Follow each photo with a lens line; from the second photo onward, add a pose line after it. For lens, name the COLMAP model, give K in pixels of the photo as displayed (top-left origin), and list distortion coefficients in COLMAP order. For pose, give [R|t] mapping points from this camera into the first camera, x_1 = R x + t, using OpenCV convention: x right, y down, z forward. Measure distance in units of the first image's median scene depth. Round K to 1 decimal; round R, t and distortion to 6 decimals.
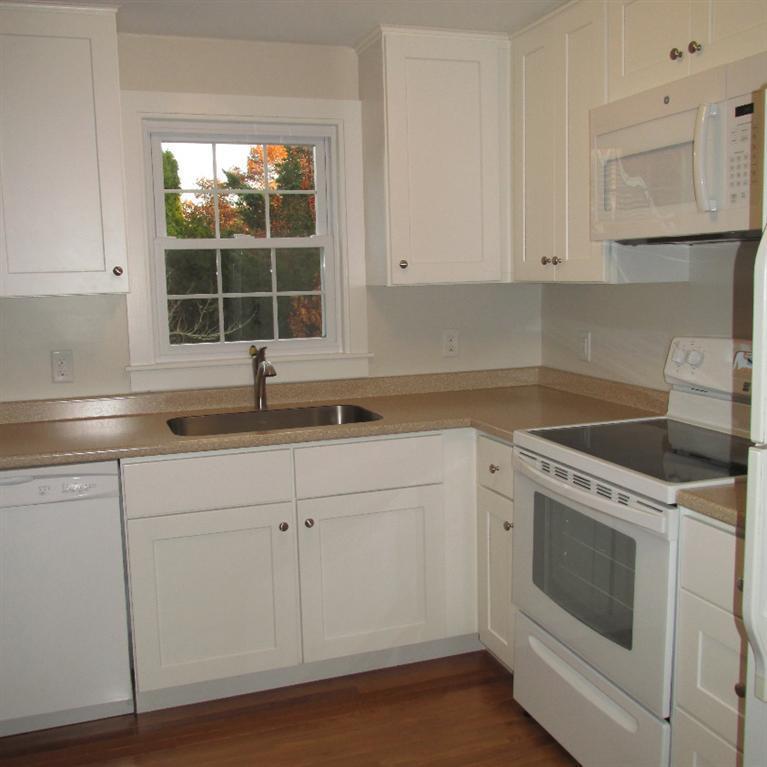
lens RADIAL K [[847.0, 0, 382.0], [0, 847.0, 391.0], [0, 0, 1]] dist [-0.058566, 0.000000]
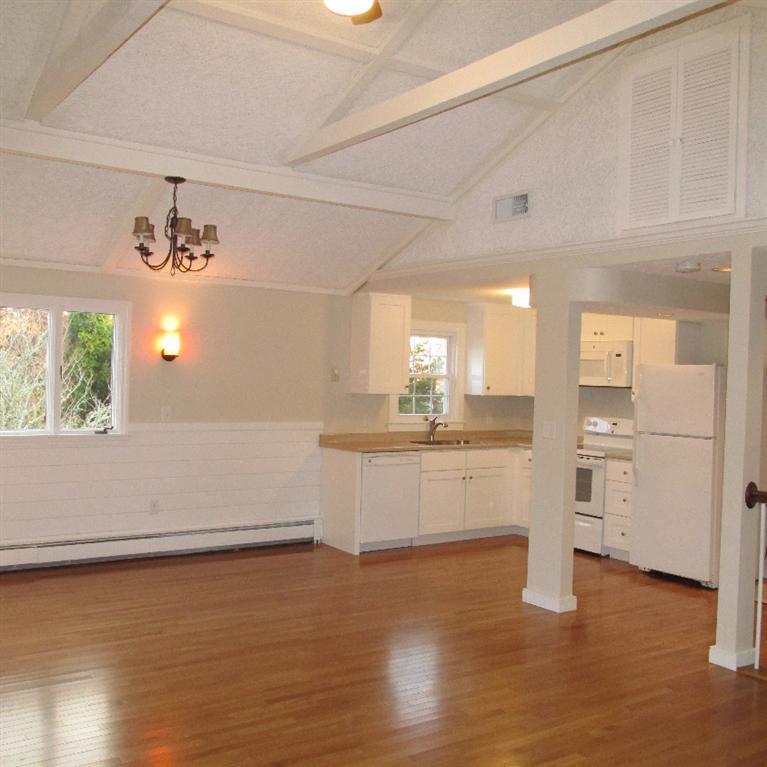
lens RADIAL K [[847.0, 0, 383.4], [0, 847.0, 382.9], [0, 0, 1]] dist [-0.058566, 0.000000]
pose [[0.964300, 0.048809, 0.260276, -1.166882], [-0.015210, 0.991453, -0.129573, 0.222224], [-0.264376, 0.120988, 0.956801, -1.747111]]
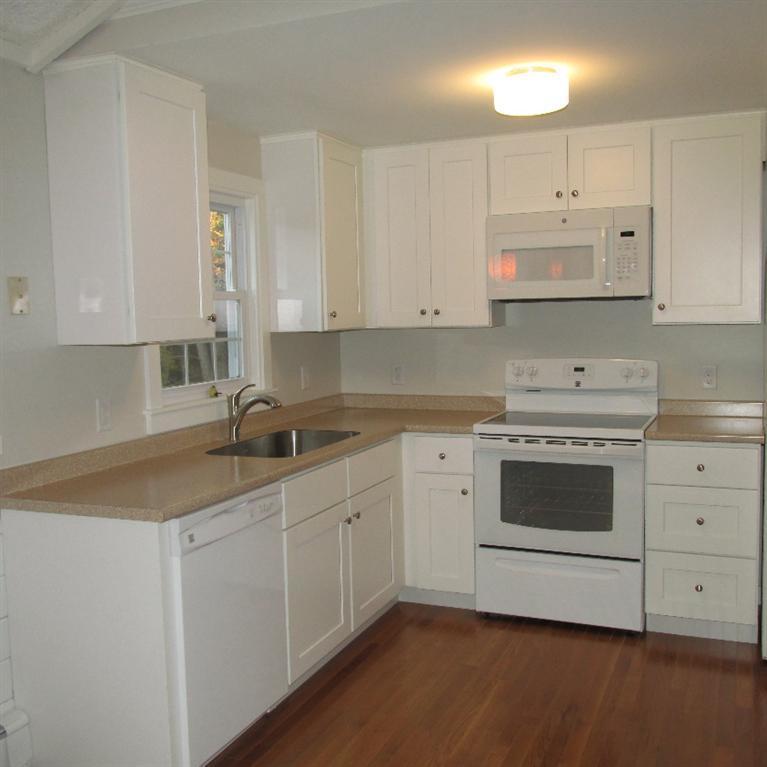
lens RADIAL K [[847.0, 0, 384.4], [0, 847.0, 380.3], [0, 0, 1]] dist [-0.058566, 0.000000]
pose [[0.670016, -0.052128, 0.740514, -1.019870], [0.109935, 0.993500, -0.029532, -0.003647], [-0.734161, 0.101195, 0.671392, 0.100320]]
